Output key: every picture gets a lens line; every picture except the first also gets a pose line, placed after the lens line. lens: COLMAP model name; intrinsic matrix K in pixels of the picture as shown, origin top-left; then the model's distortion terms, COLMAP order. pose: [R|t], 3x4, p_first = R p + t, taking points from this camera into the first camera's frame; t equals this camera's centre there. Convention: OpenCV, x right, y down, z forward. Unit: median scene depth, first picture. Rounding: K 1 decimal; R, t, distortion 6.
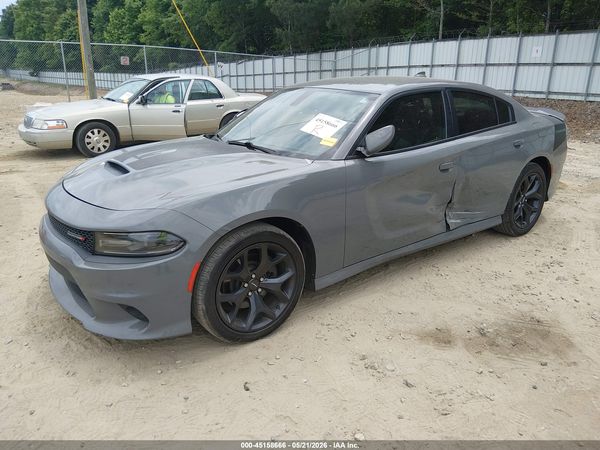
lens RADIAL K [[472.6, 0, 300.0], [0, 472.6, 225.0], [0, 0, 1]] dist [-0.046451, 0.003220]
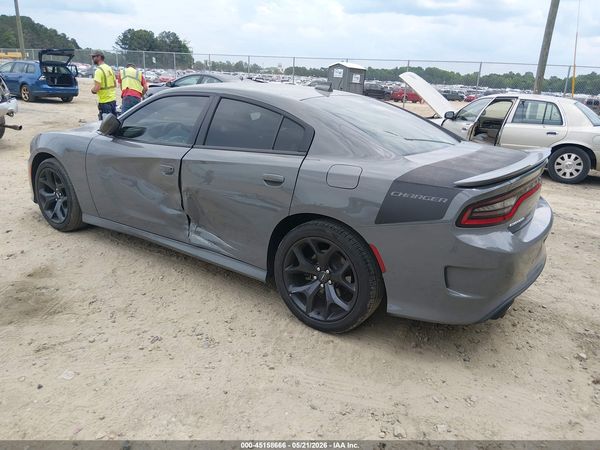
lens RADIAL K [[456.9, 0, 300.0], [0, 456.9, 225.0], [0, 0, 1]] dist [0.089470, -0.148381]
pose [[0.324926, 0.285612, -0.901581, 0.111755], [-0.334360, 0.926434, 0.172983, -0.023377], [0.884662, 0.245246, 0.396520, 0.078783]]
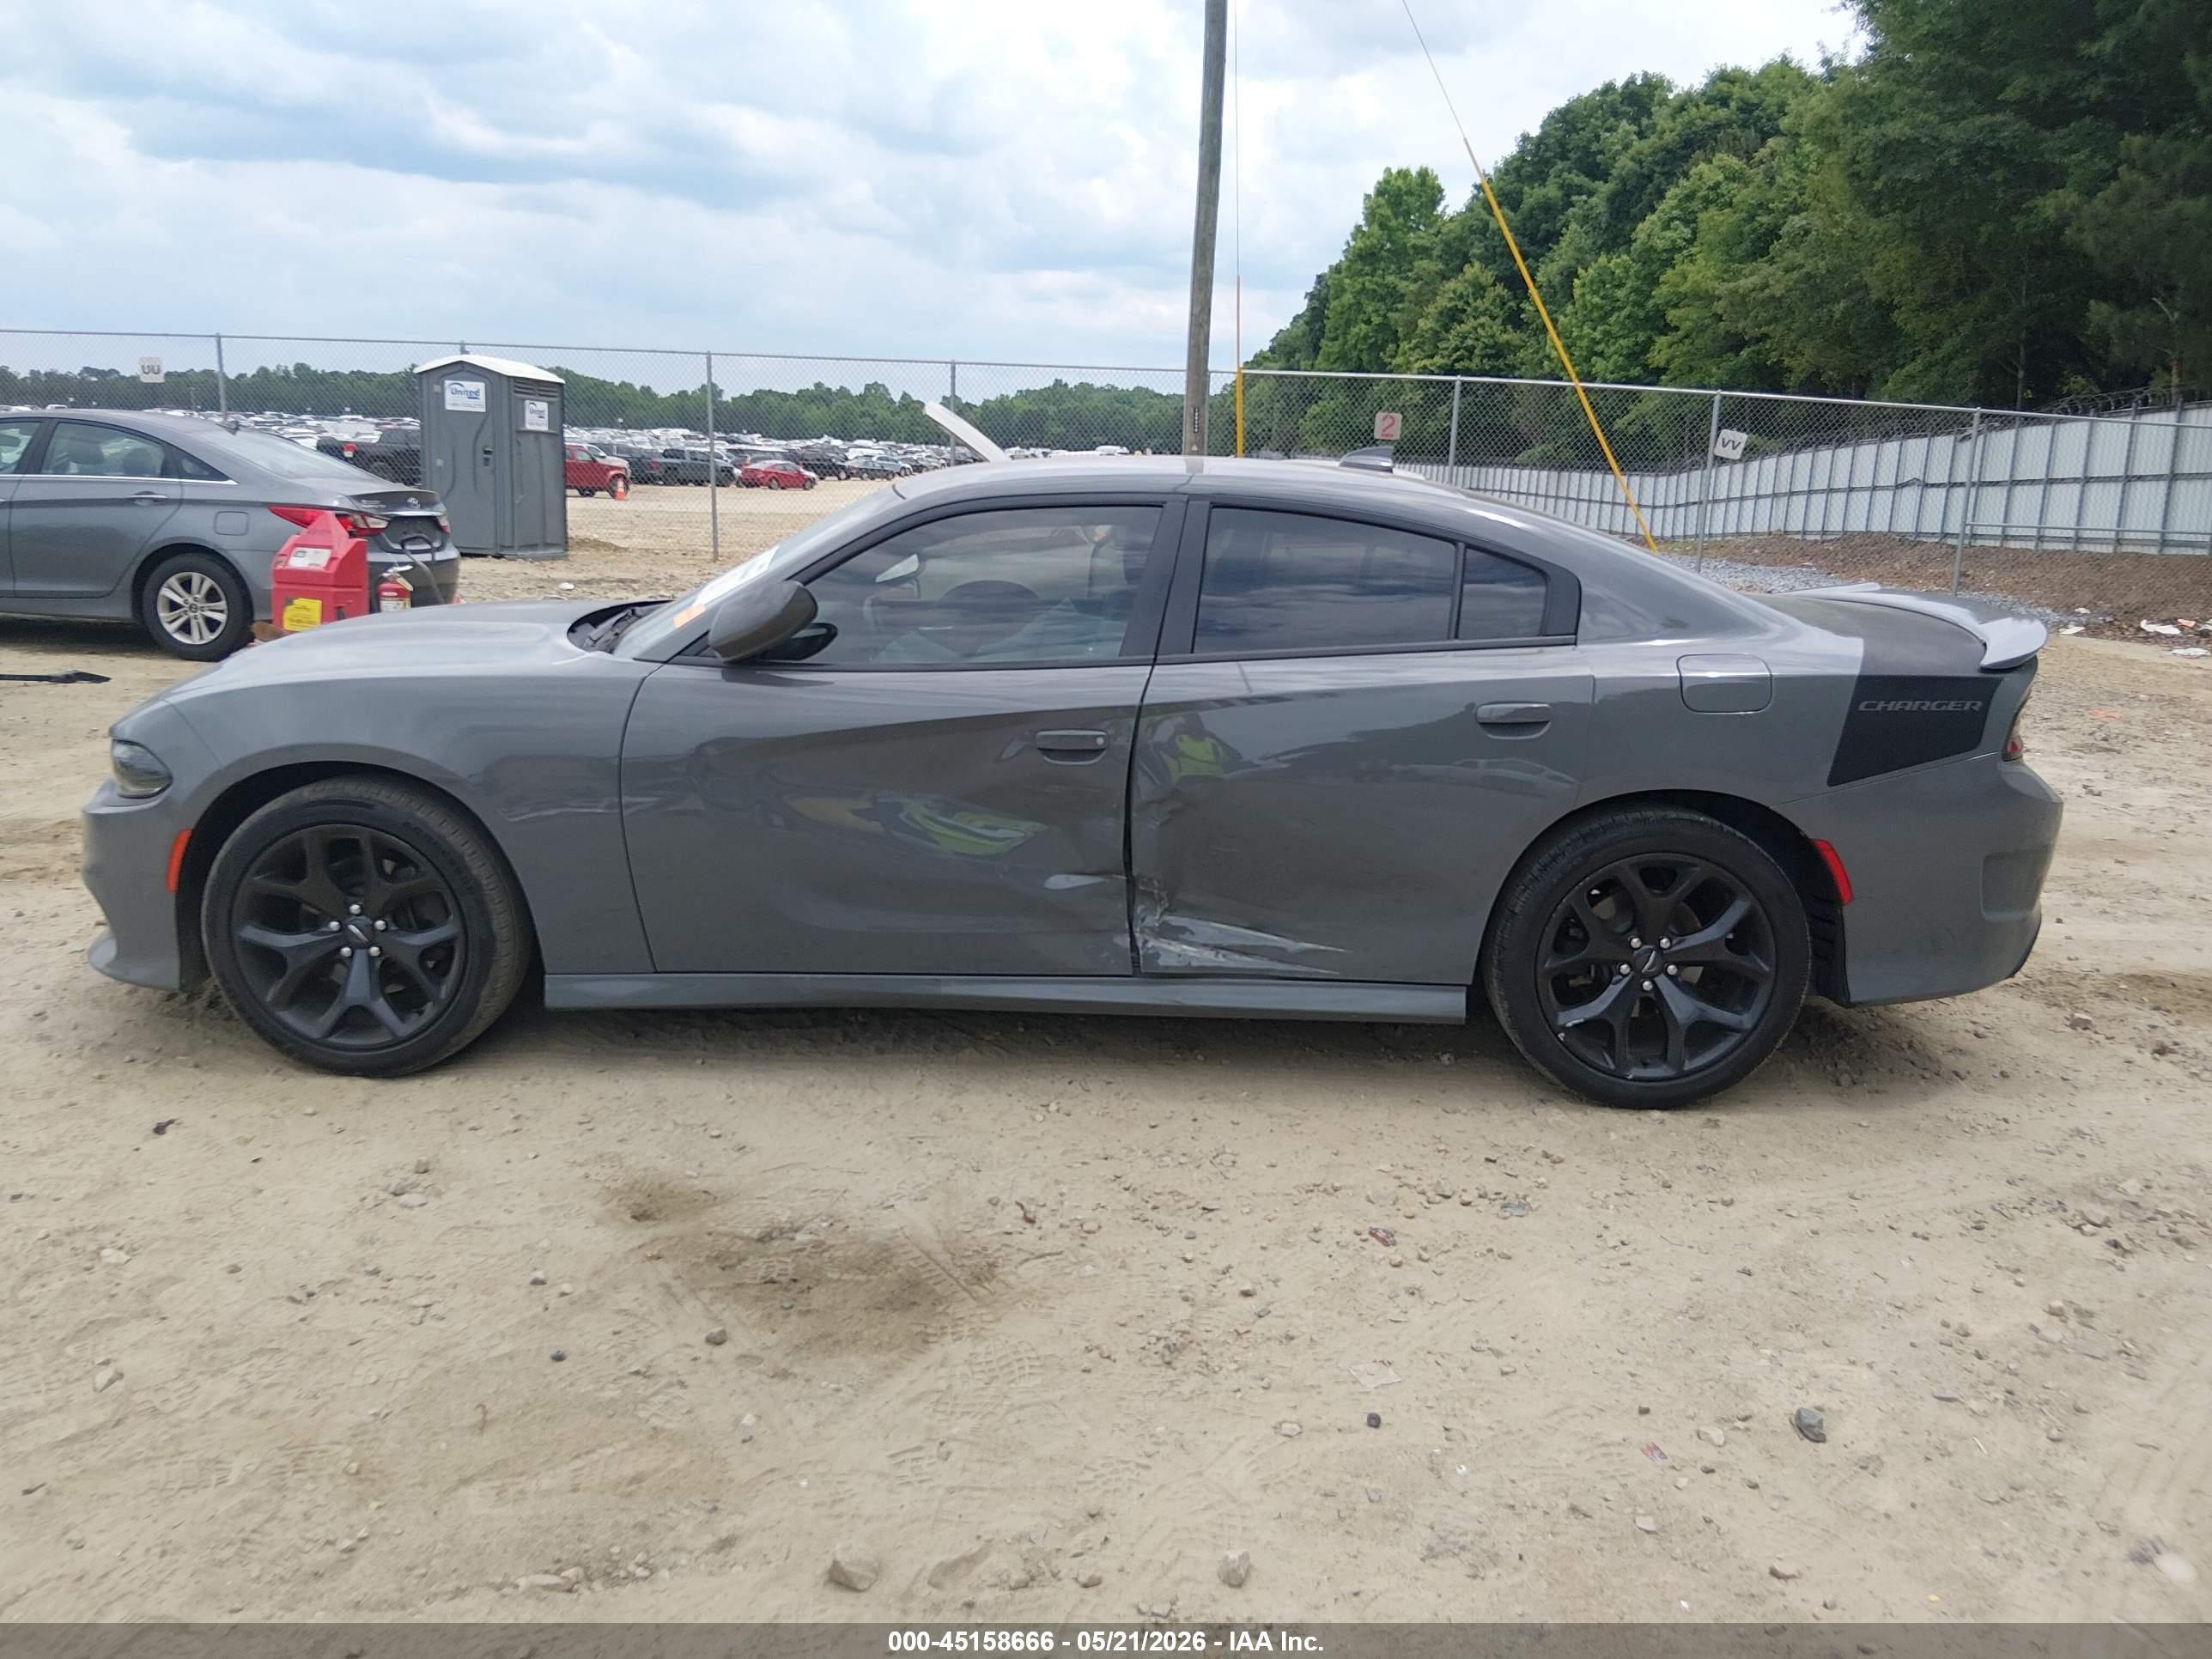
lens RADIAL K [[1672.0, 0, 1132.5], [0, 1672.0, 830.5], [0, 0, 1]] dist [0.085474, -0.152083]
pose [[0.796076, 0.138919, -0.589037, 0.083382], [-0.200553, 0.978858, -0.040191, -0.002054], [0.571000, 0.150128, 0.807106, 0.014542]]
